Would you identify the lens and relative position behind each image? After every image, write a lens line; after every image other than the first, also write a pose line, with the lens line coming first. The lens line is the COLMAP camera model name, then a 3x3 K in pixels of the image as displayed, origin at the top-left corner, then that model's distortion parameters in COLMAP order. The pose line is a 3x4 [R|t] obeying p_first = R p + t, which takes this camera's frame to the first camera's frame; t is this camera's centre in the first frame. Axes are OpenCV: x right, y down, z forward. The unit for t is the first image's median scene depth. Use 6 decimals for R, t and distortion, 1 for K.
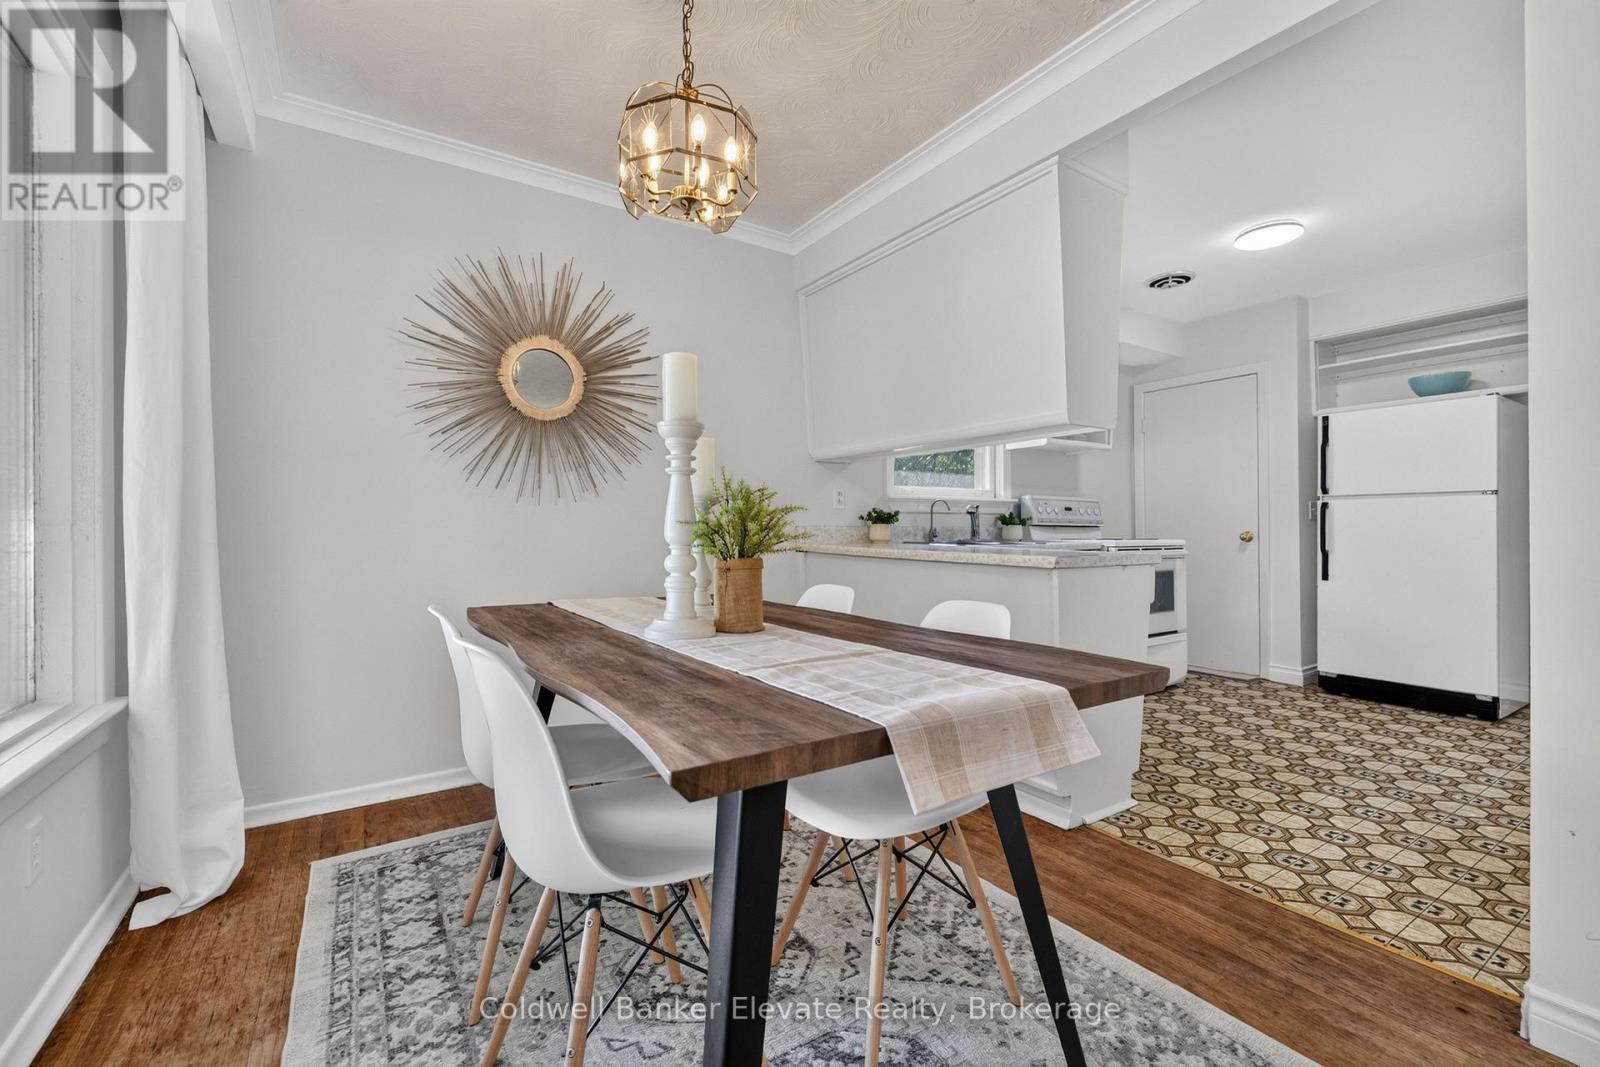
lens RADIAL K [[673.7, 0, 804.9], [0, 673.7, 545.4], [0, 0, 1]] dist [0.000175, -0.000383]
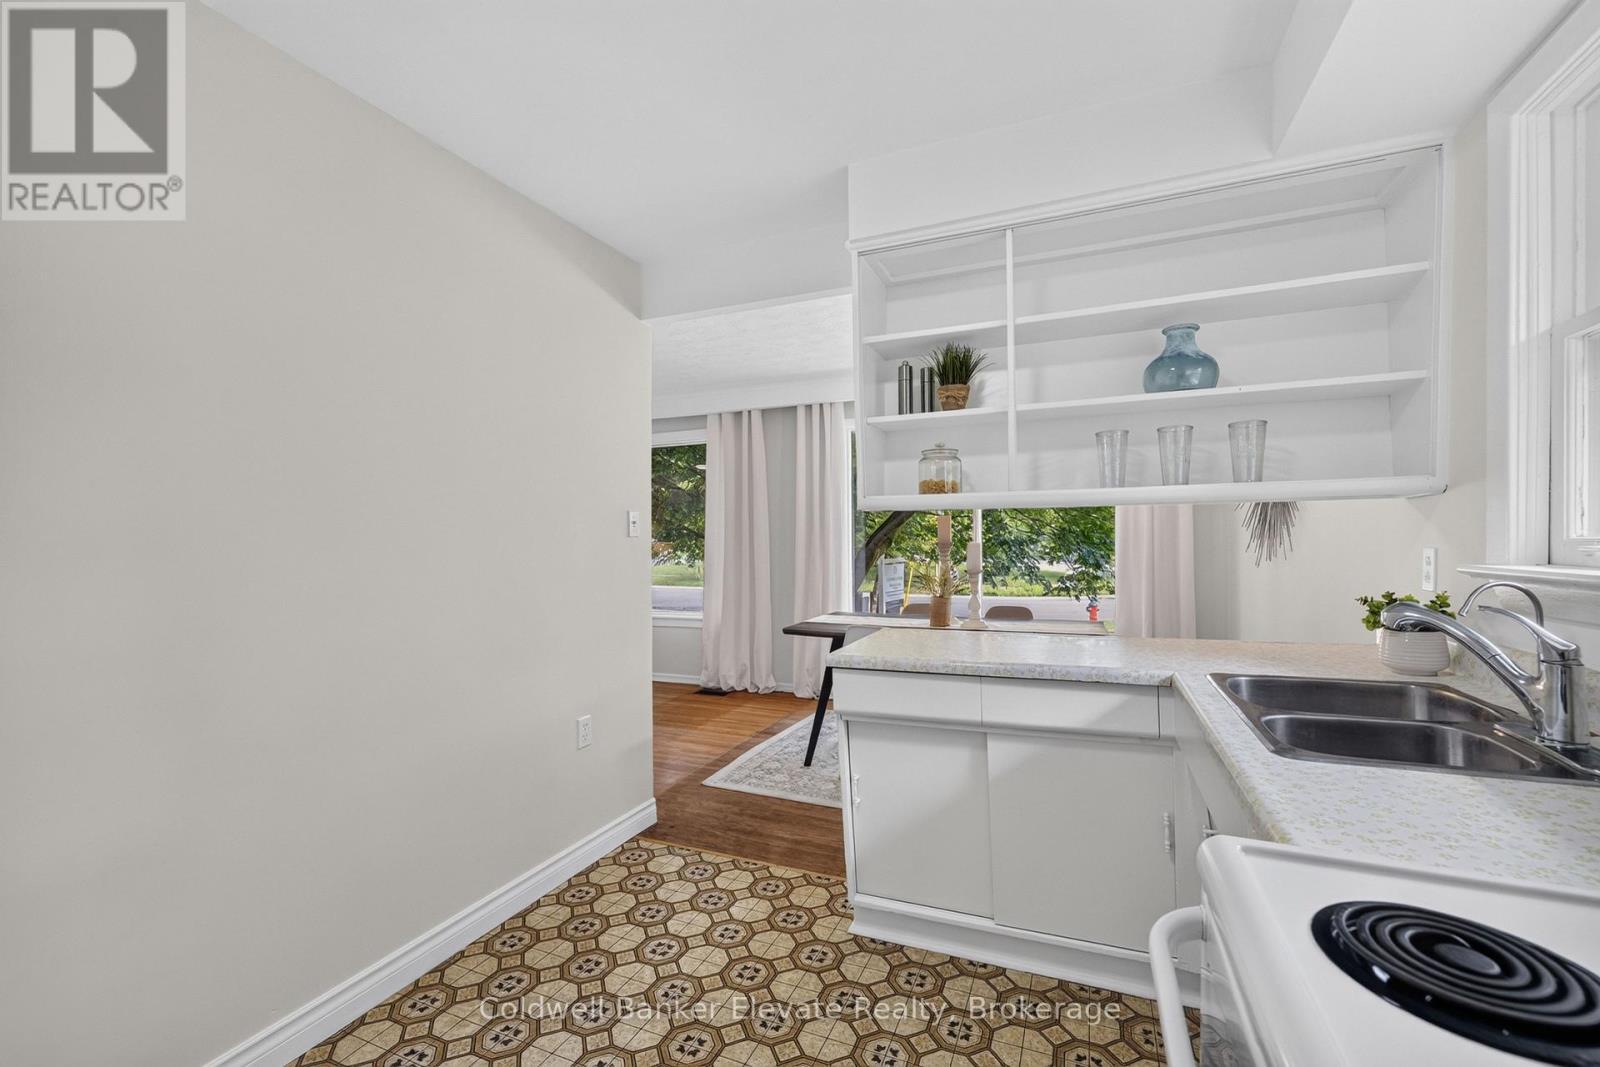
lens RADIAL K [[674.6, 0, 798.2], [0, 674.6, 537.4], [0, 0, 1]] dist [0.001600, -0.000213]
pose [[-0.833411, 0.011594, -0.552531, 1.084145], [-0.001658, 0.999723, 0.023477, -0.159071], [0.552651, 0.020482, -0.833161, 1.778669]]
